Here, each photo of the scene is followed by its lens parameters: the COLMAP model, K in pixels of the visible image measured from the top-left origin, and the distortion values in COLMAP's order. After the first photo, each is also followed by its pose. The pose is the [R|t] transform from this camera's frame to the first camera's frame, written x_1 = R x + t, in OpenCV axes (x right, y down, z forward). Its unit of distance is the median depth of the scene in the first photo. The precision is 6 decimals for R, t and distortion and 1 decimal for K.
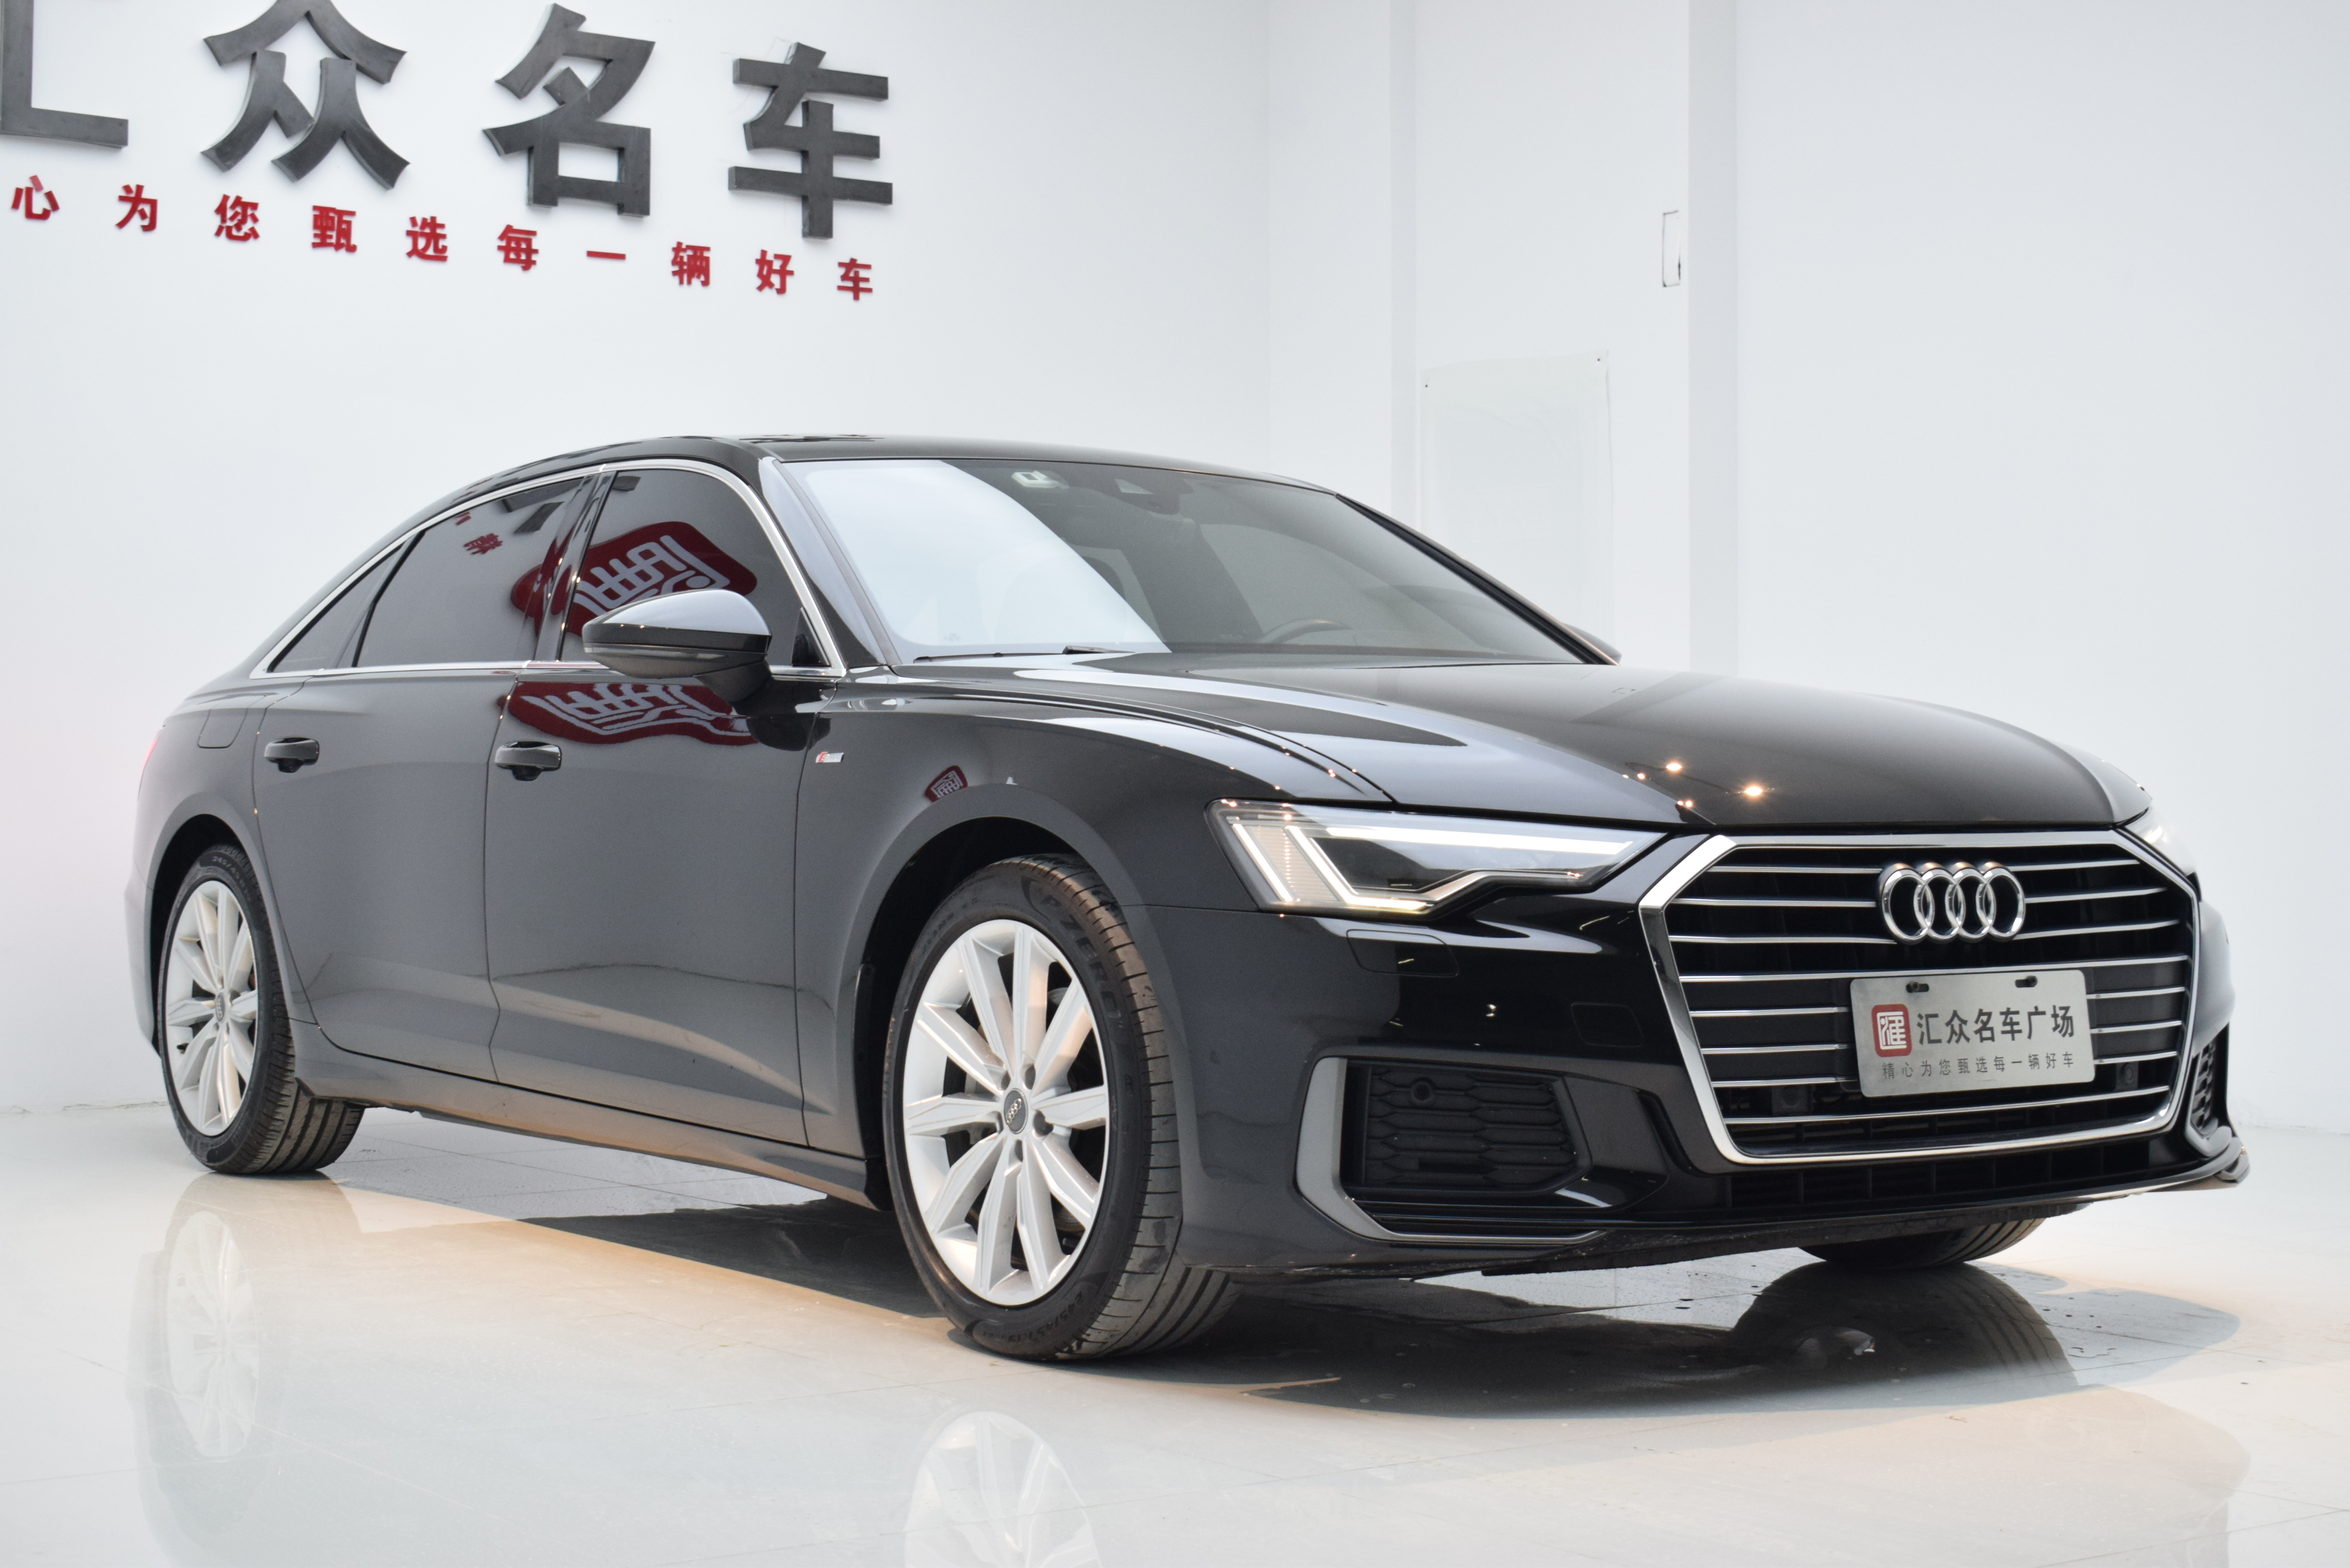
lens RADIAL K [[3595.7, 0, 1175.0], [0, 3595.7, 784.0], [0, 0, 1]] dist [0.006783, -0.078428]
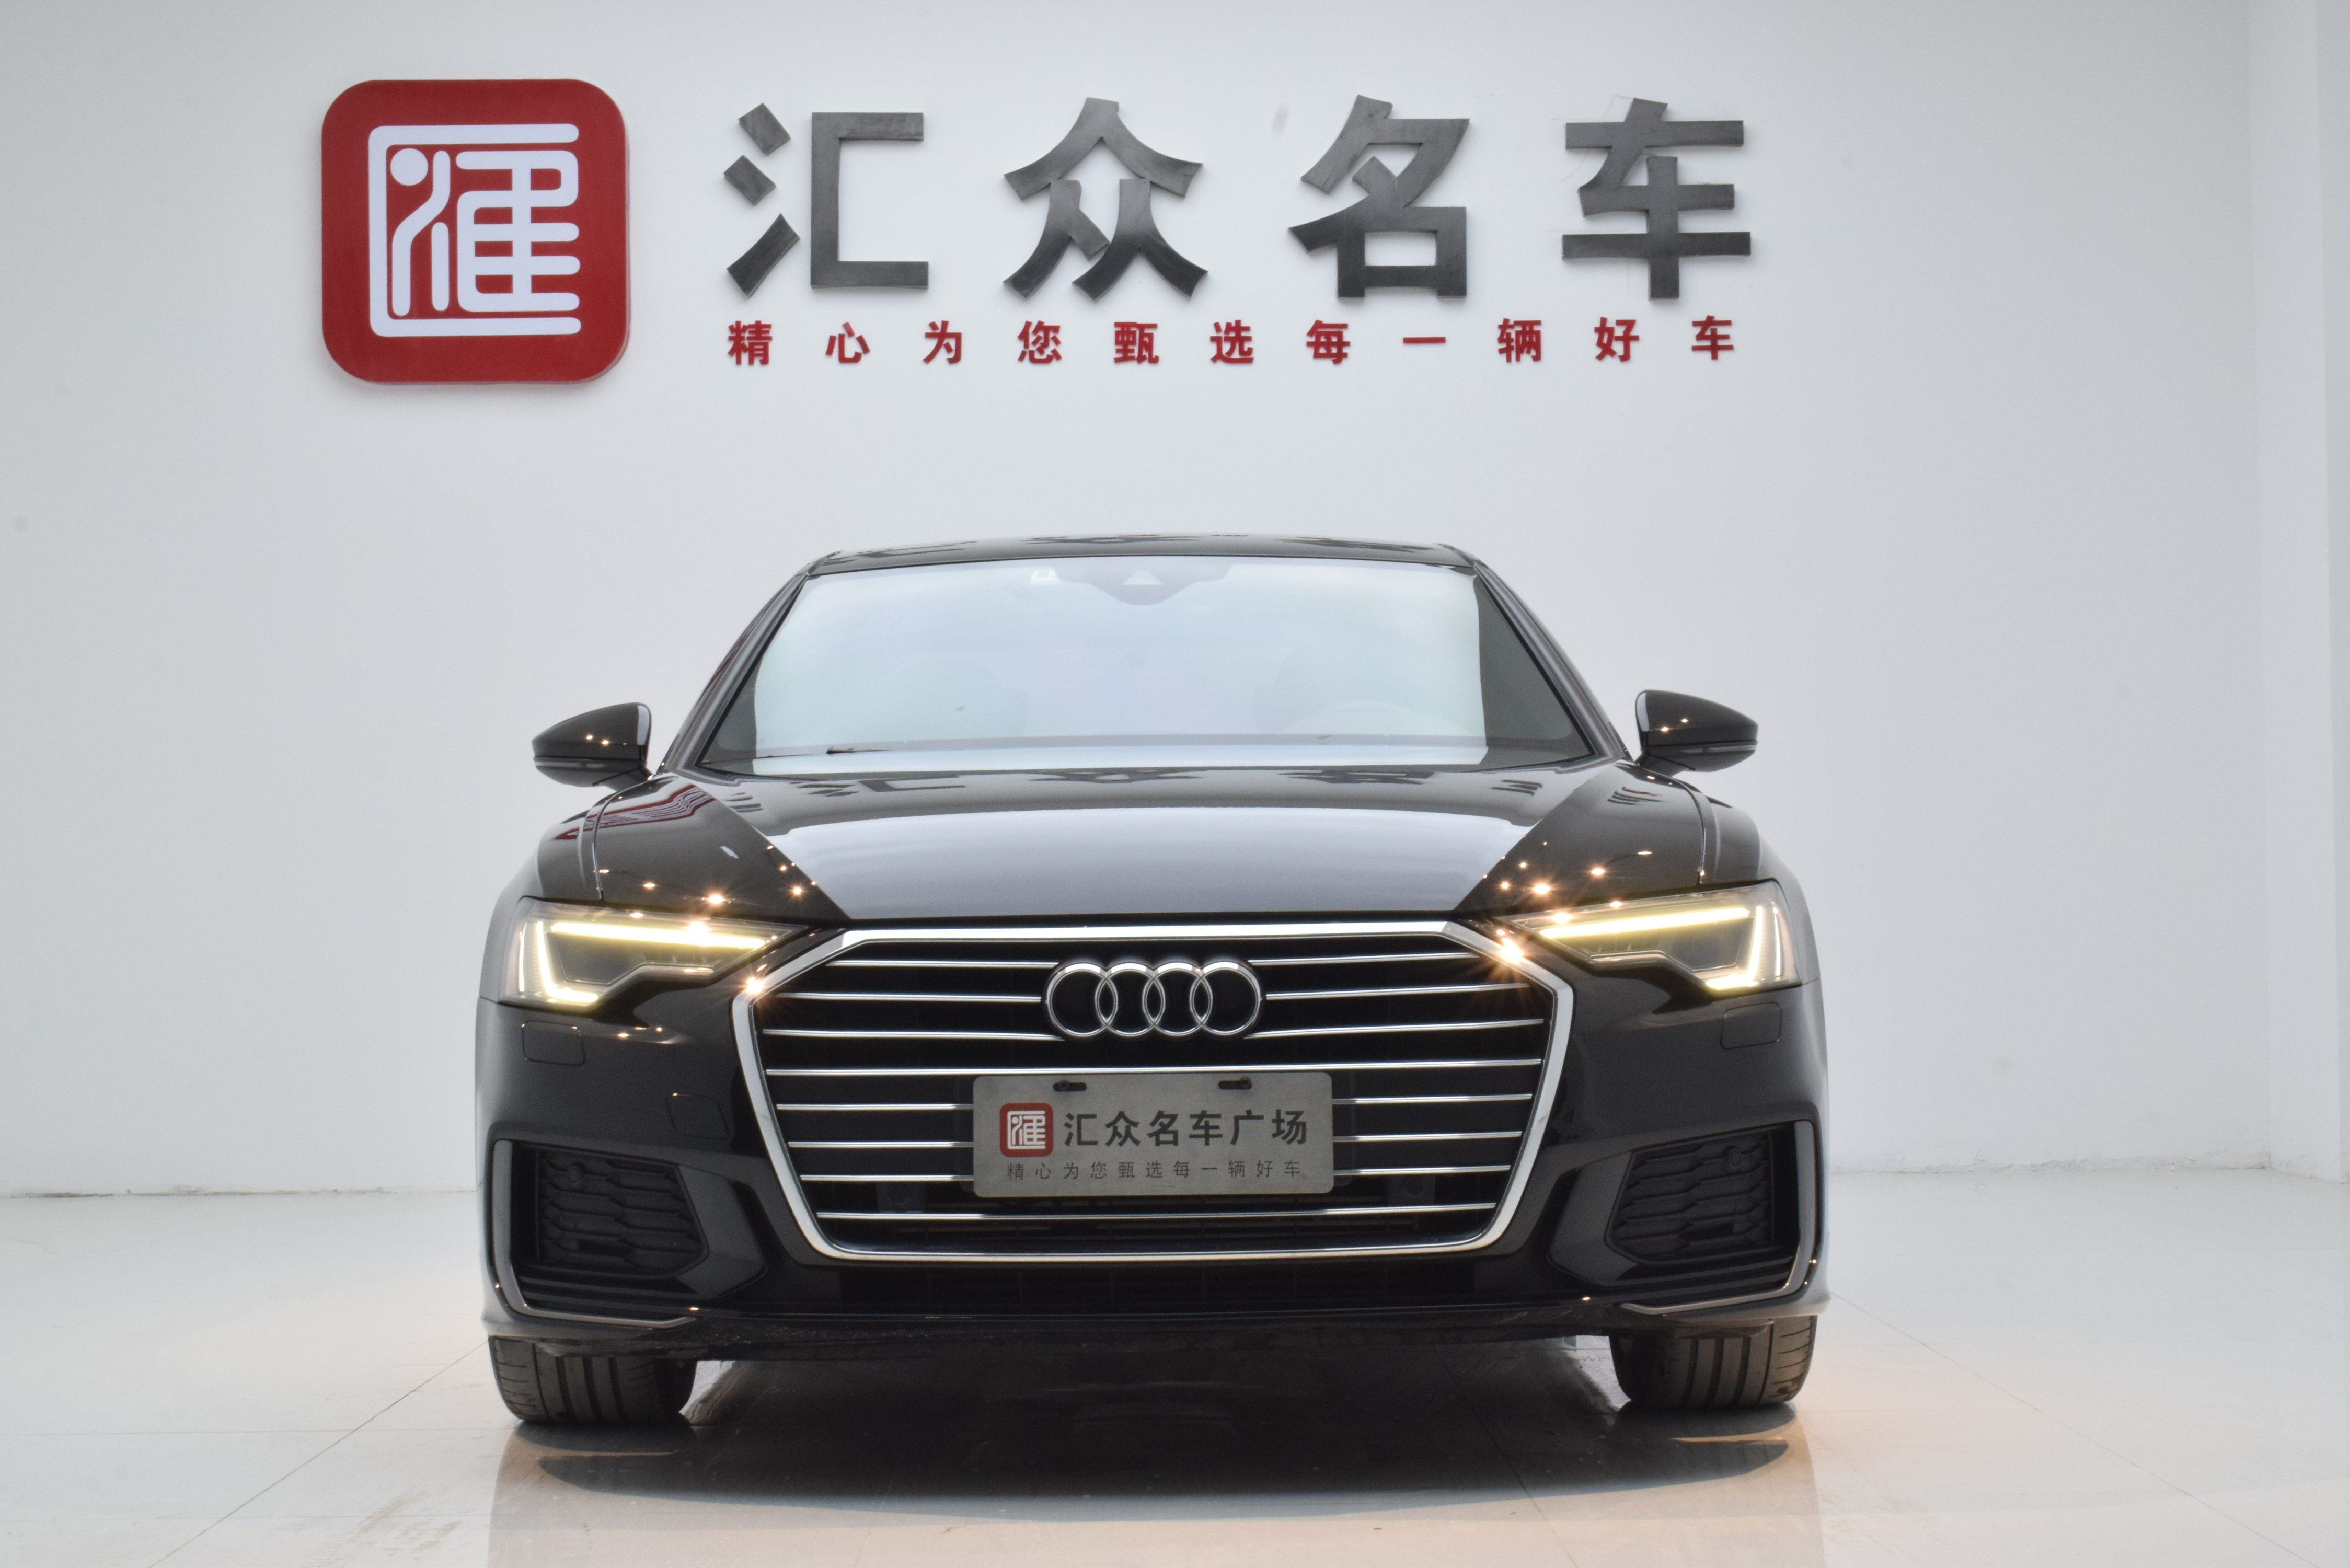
lens RADIAL K [[3964.1, 0, 1175.0], [0, 3964.1, 784.0], [0, 0, 1]] dist [-0.013945, 0.083349]
pose [[0.822817, -0.025535, -0.567732, 0.421112], [0.013751, 0.999592, -0.025029, 0.001203], [0.568139, 0.012788, 0.822833, 0.070123]]
